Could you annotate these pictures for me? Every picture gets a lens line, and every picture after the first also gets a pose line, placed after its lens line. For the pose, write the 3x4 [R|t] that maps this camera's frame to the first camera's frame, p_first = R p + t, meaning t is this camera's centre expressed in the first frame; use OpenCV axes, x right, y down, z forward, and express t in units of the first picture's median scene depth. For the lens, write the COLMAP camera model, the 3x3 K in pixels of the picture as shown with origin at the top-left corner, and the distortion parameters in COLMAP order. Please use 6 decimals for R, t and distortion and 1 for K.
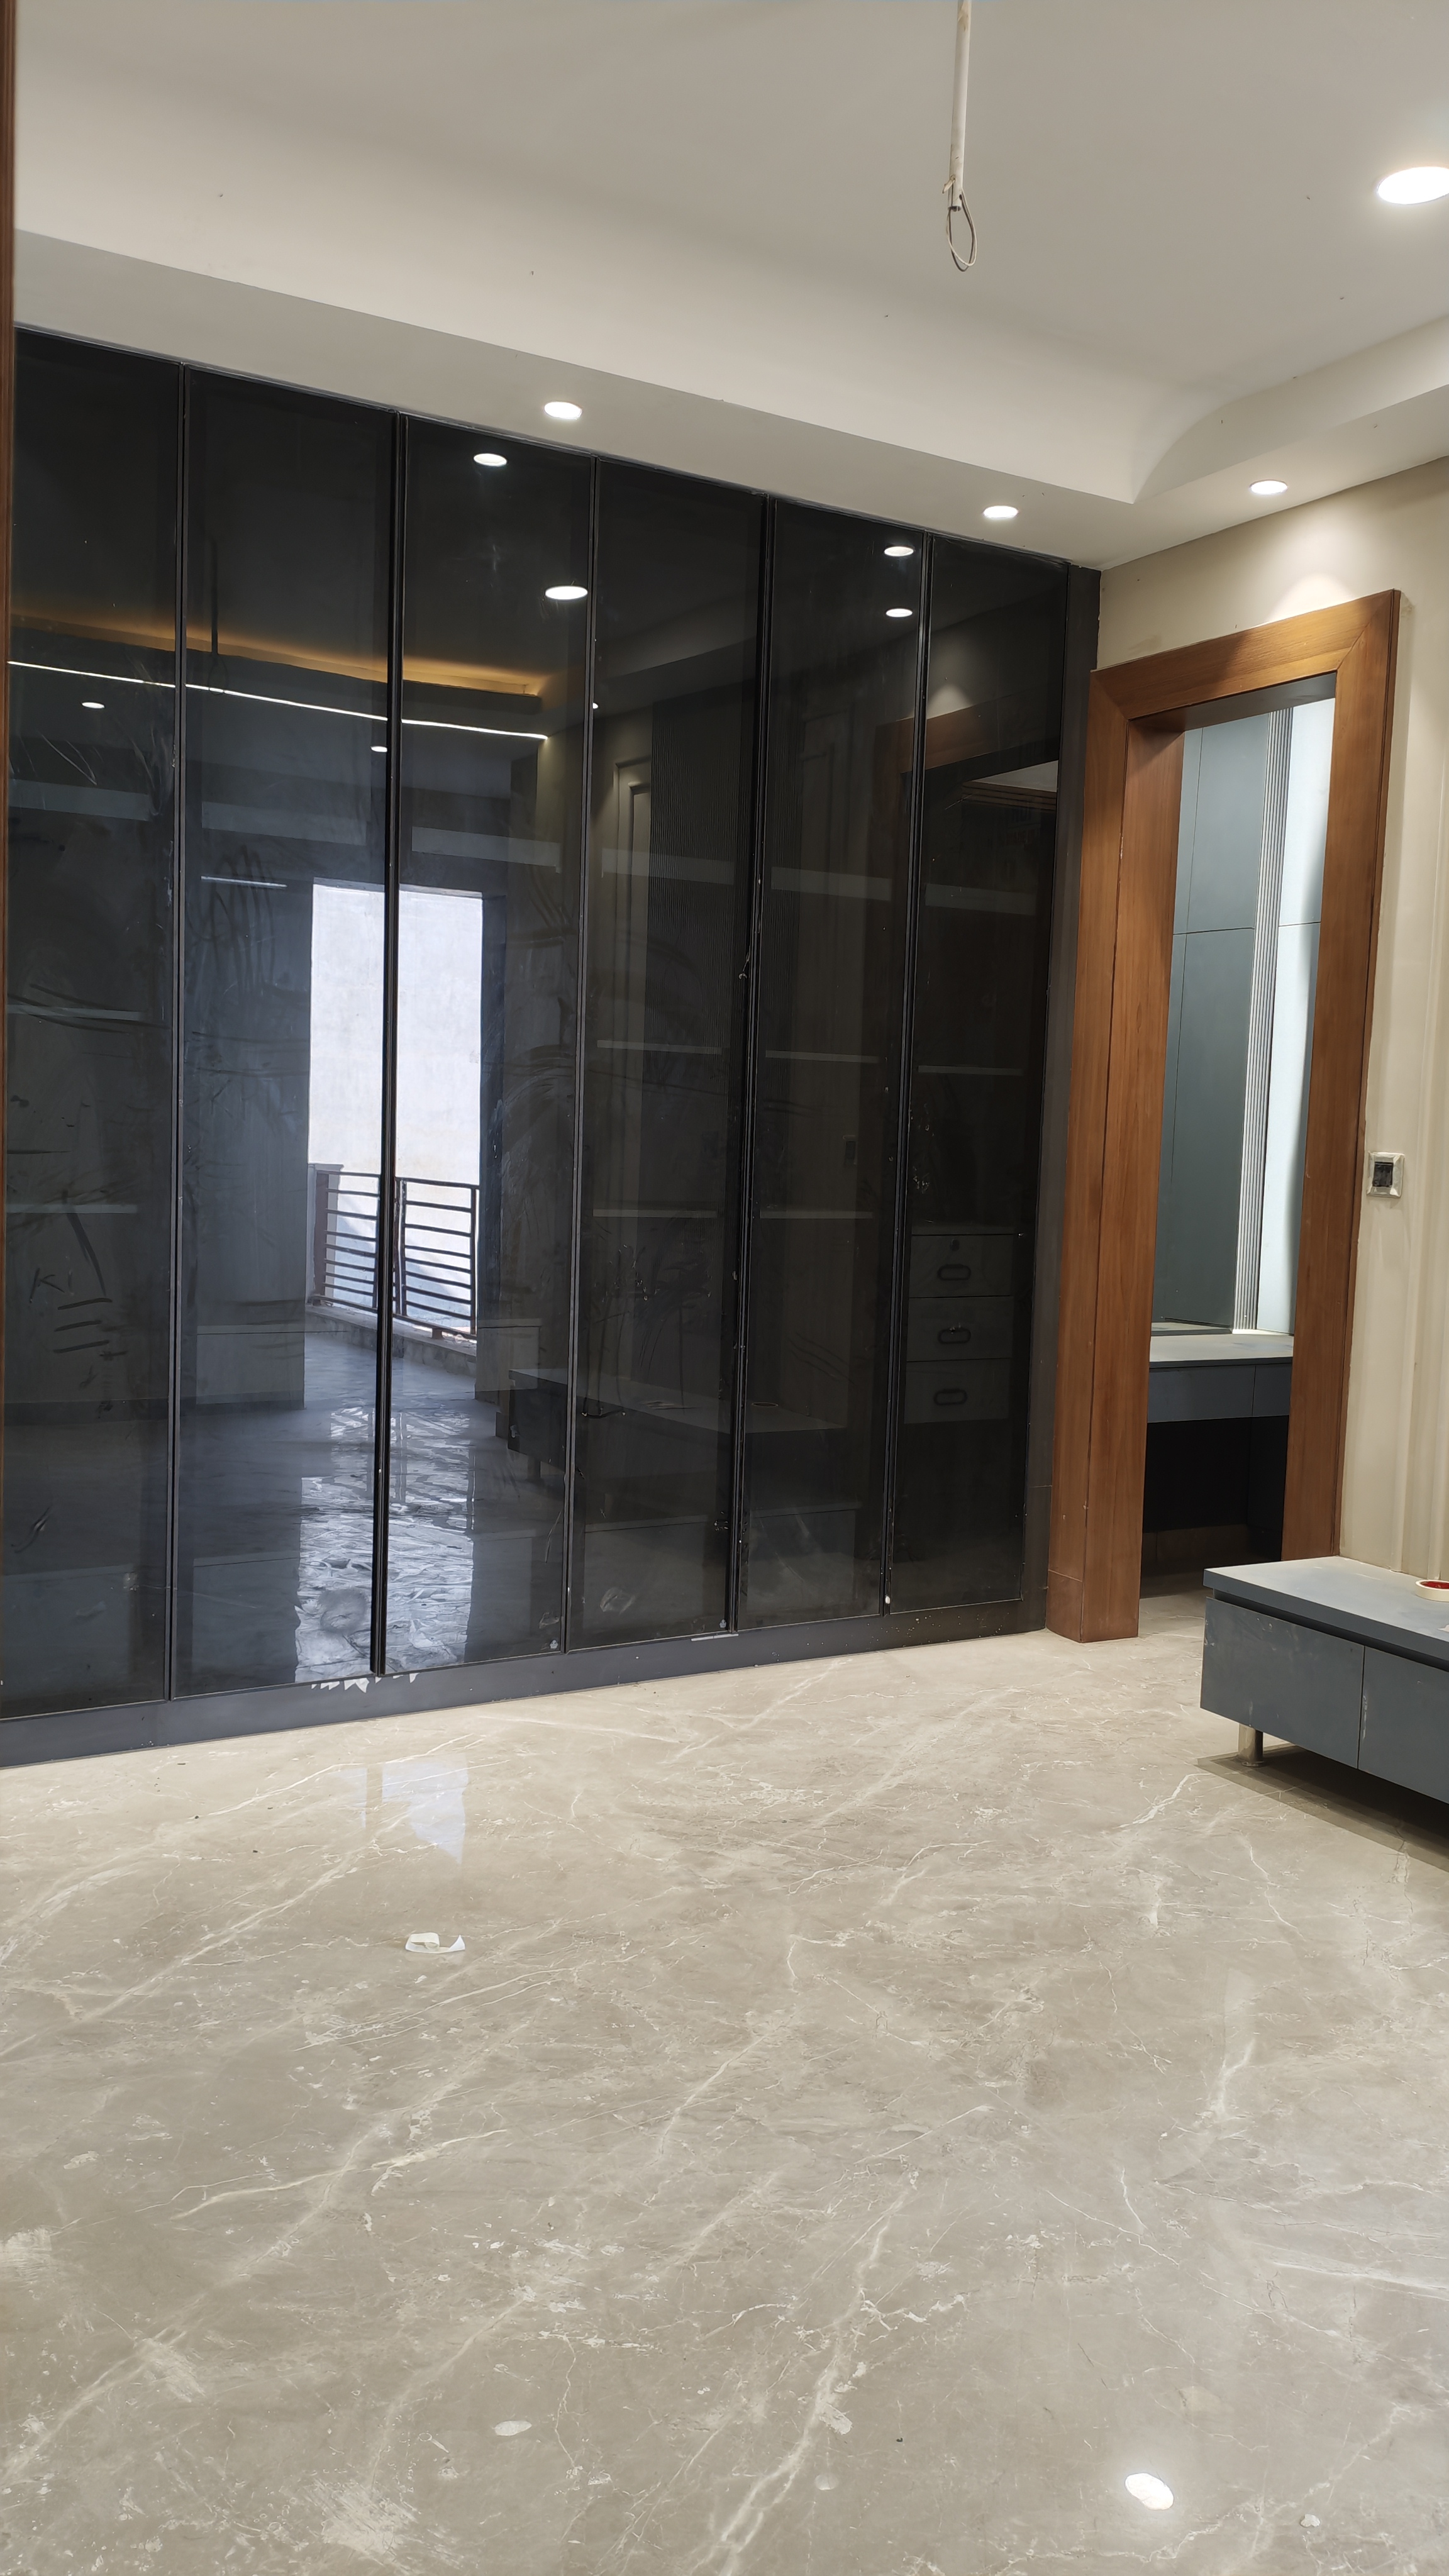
lens RADIAL K [[1976.4, 0, 734.2], [0, 1976.4, 1277.8], [0, 0, 1]] dist [0.038491, -0.069432]
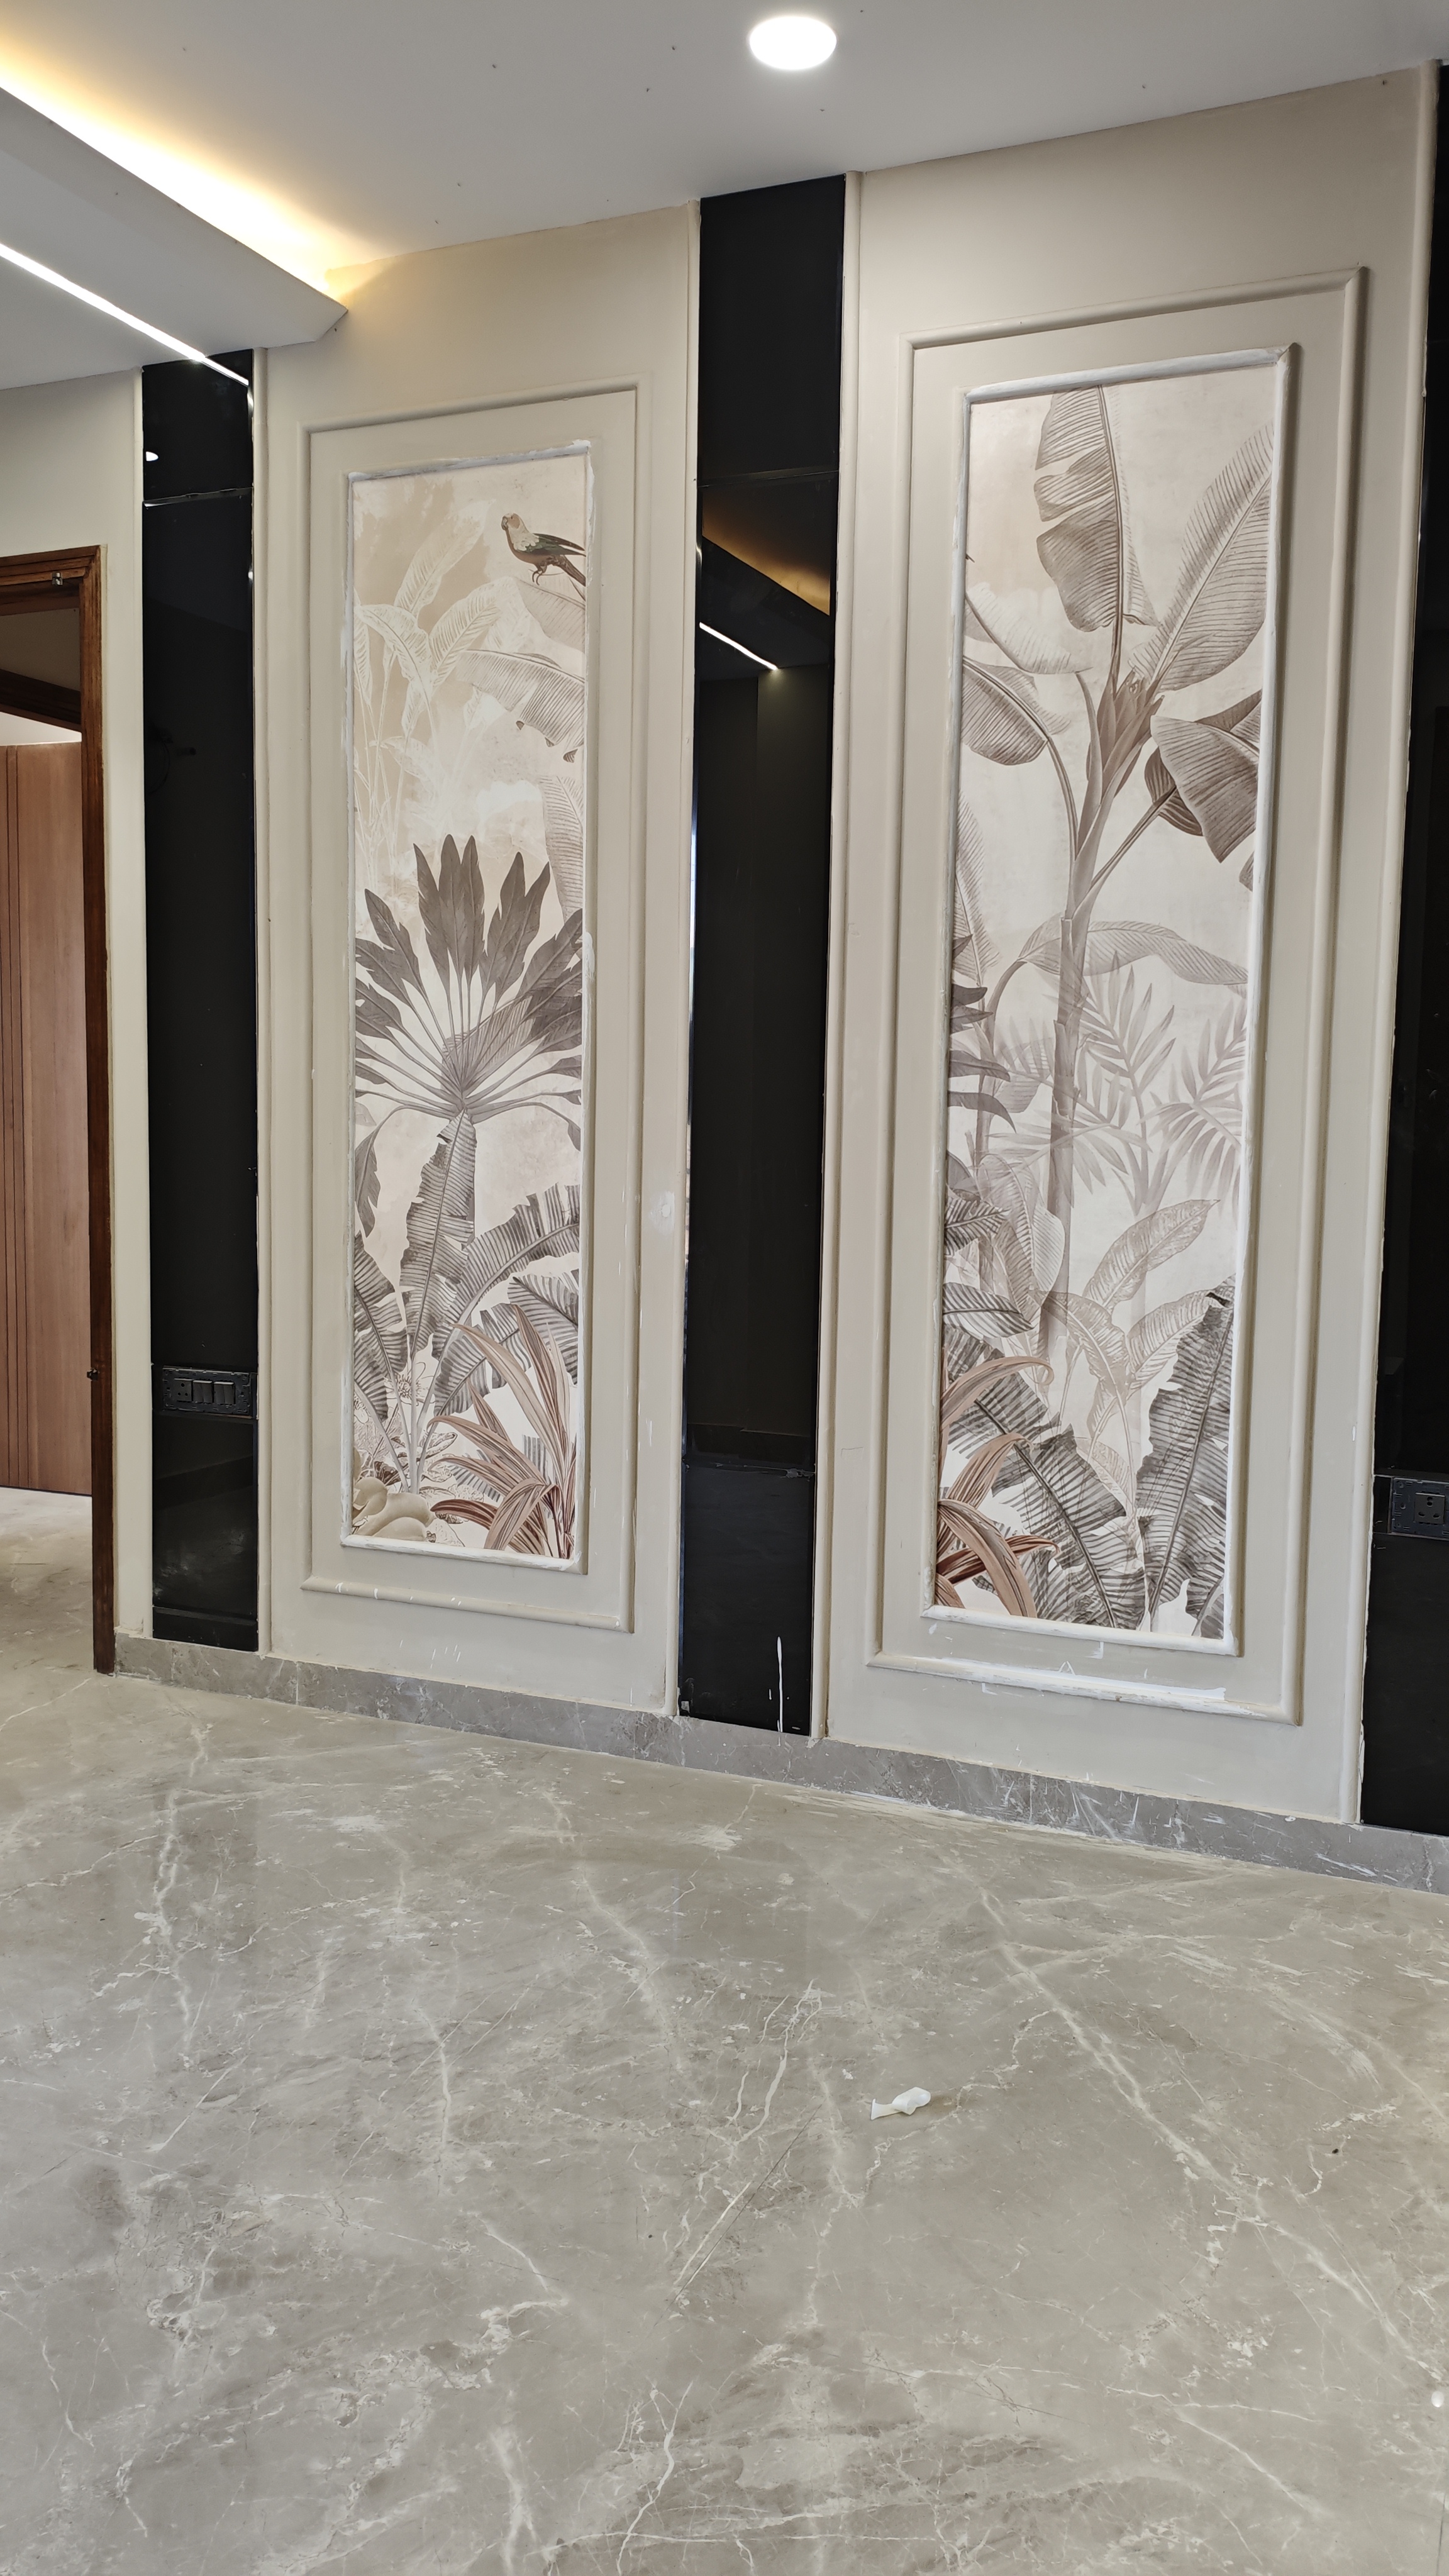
lens RADIAL K [[1976.4, 0, 704.8], [0, 1976.4, 1286.9], [0, 0, 1]] dist [0.038491, -0.069432]
pose [[-0.806457, 0.013531, -0.591138, 0.438122], [-0.087399, 0.986029, 0.141804, -0.115259], [0.584798, 0.166023, -0.794007, 1.735155]]
